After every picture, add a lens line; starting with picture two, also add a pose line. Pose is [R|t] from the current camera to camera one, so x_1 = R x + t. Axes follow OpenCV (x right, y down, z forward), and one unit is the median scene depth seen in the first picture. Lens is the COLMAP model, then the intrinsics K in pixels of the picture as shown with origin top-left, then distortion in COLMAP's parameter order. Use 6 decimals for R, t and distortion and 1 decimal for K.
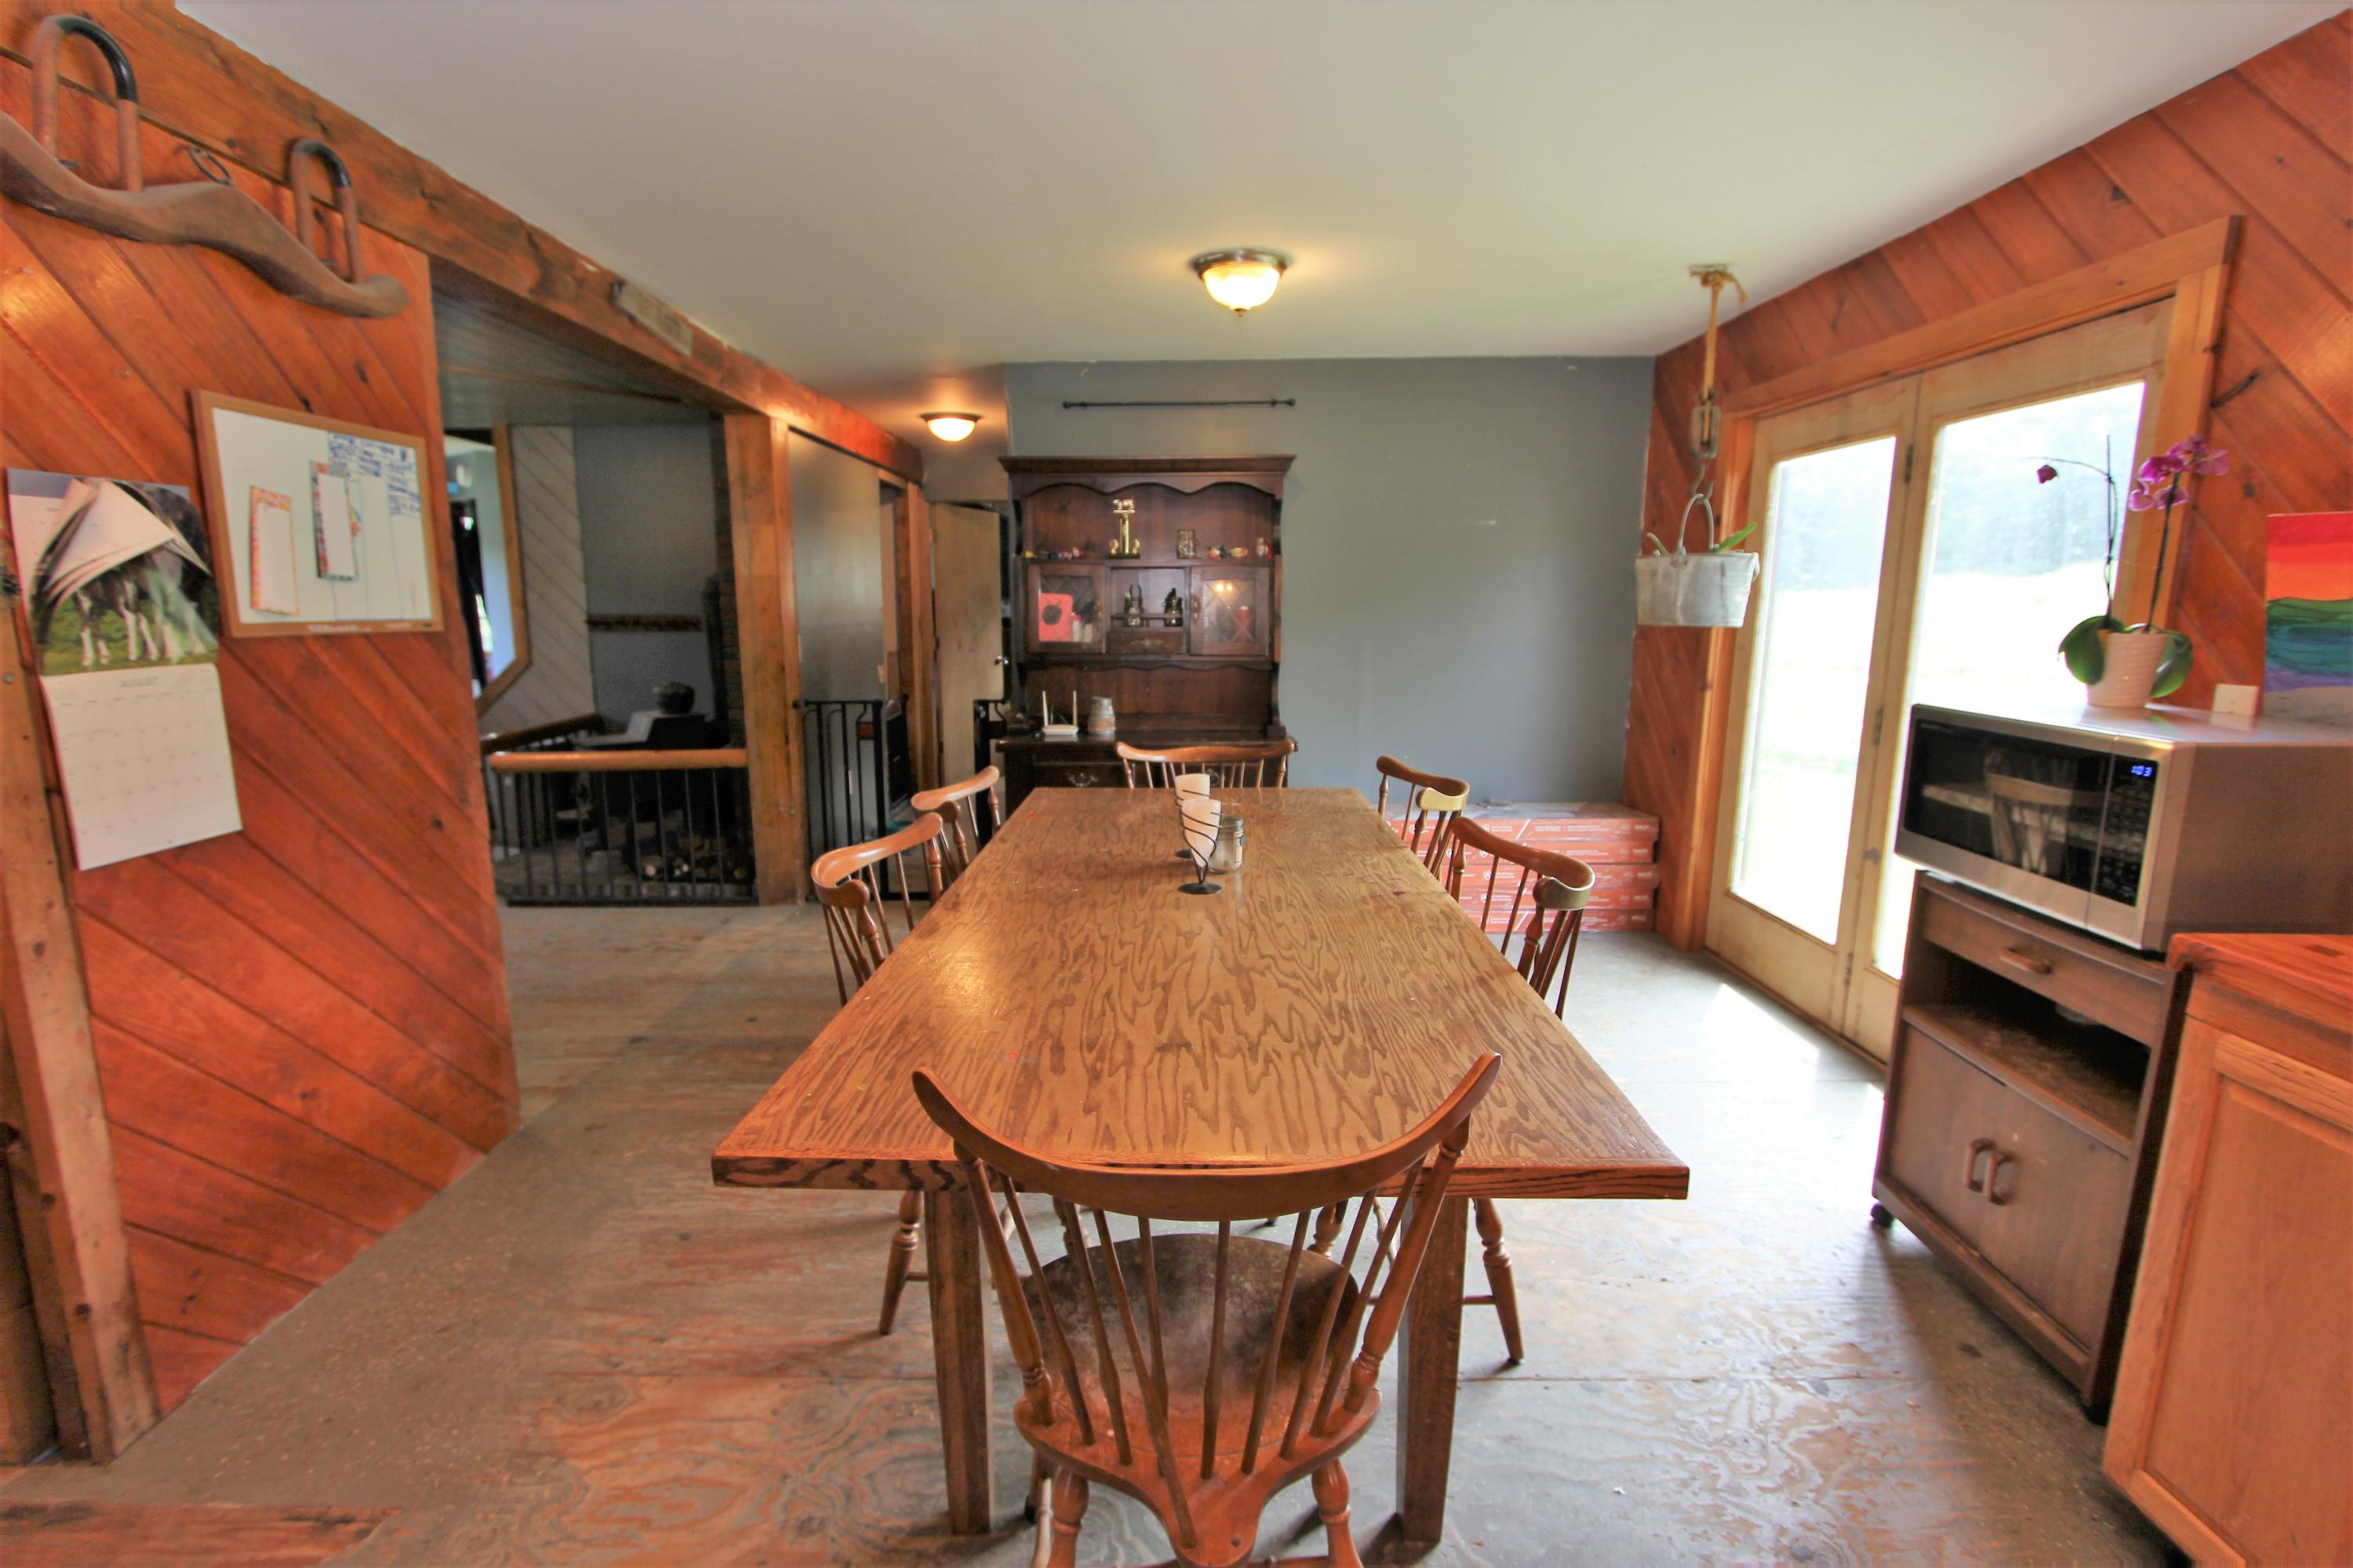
lens RADIAL K [[1091.8, 0, 1164.9], [0, 1091.8, 789.6], [0, 0, 1]] dist [-0.017411, 0.003069]
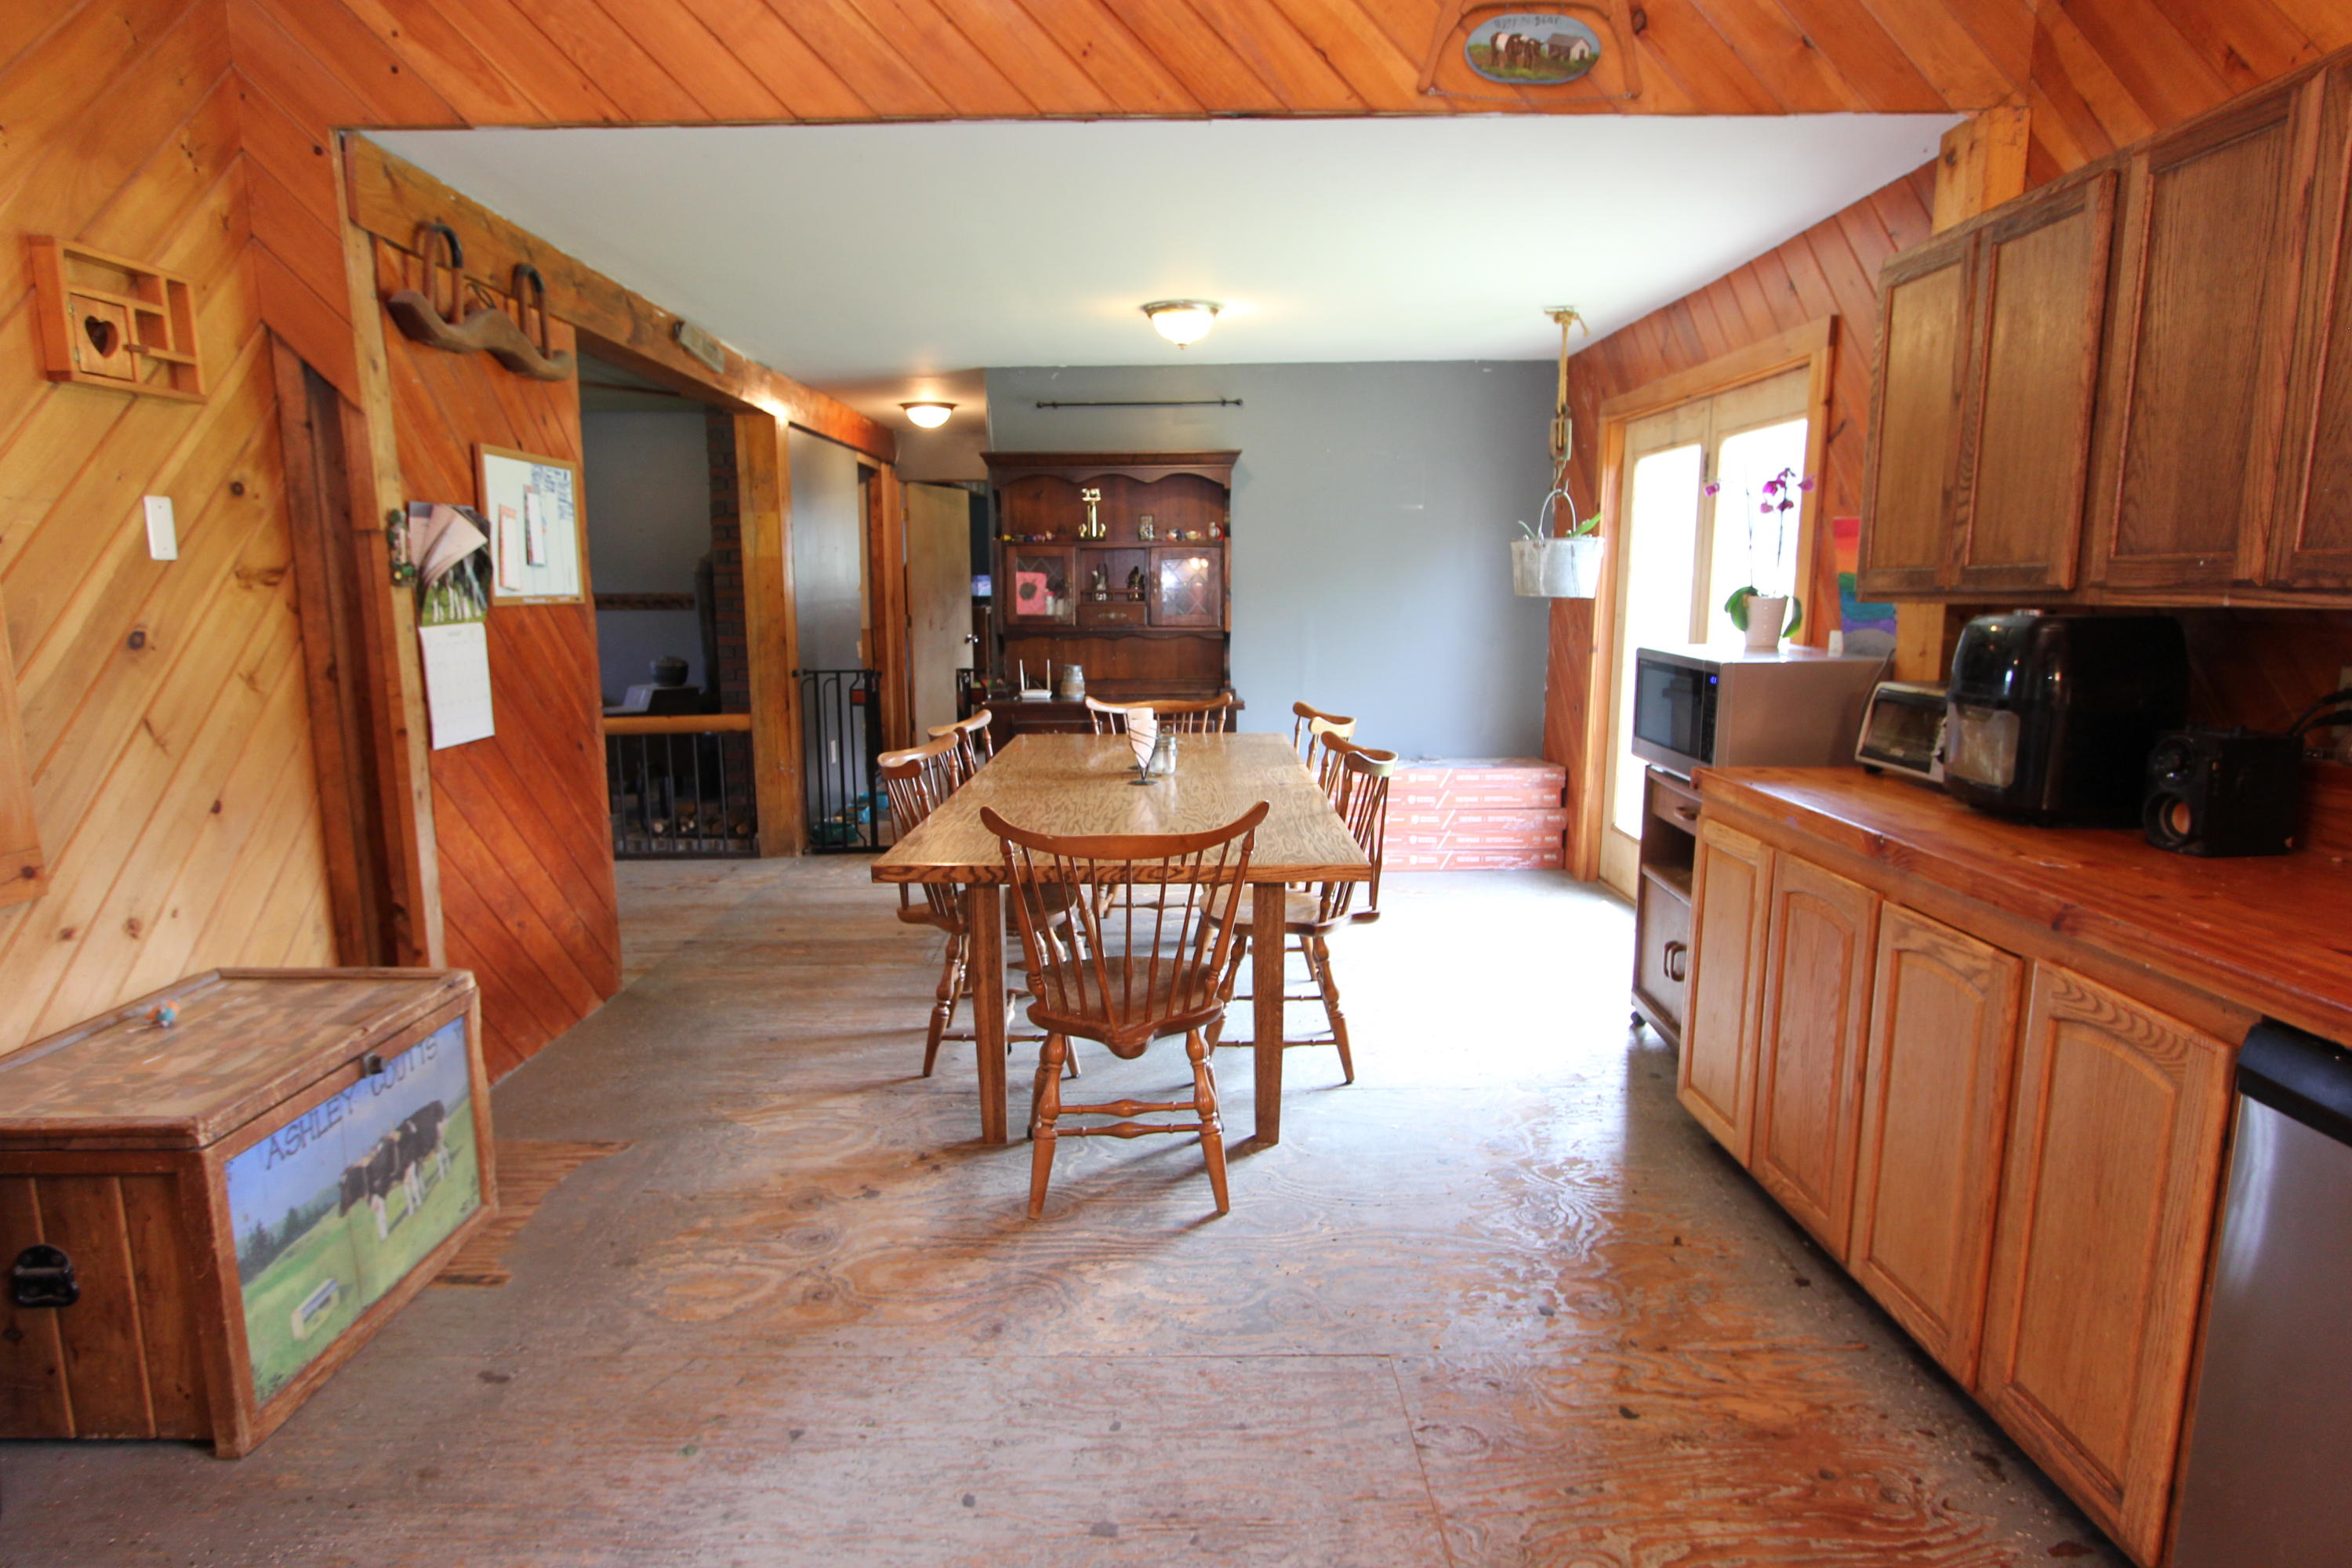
lens RADIAL K [[1302.6, 0, 1166.0], [0, 1302.6, 791.6], [0, 0, 1]] dist [-0.003498, 0.002166]
pose [[0.999901, -0.006845, 0.012325, 0.023317], [0.006948, 0.999942, -0.008283, 0.065238], [-0.012267, 0.008368, 0.999890, -0.382549]]
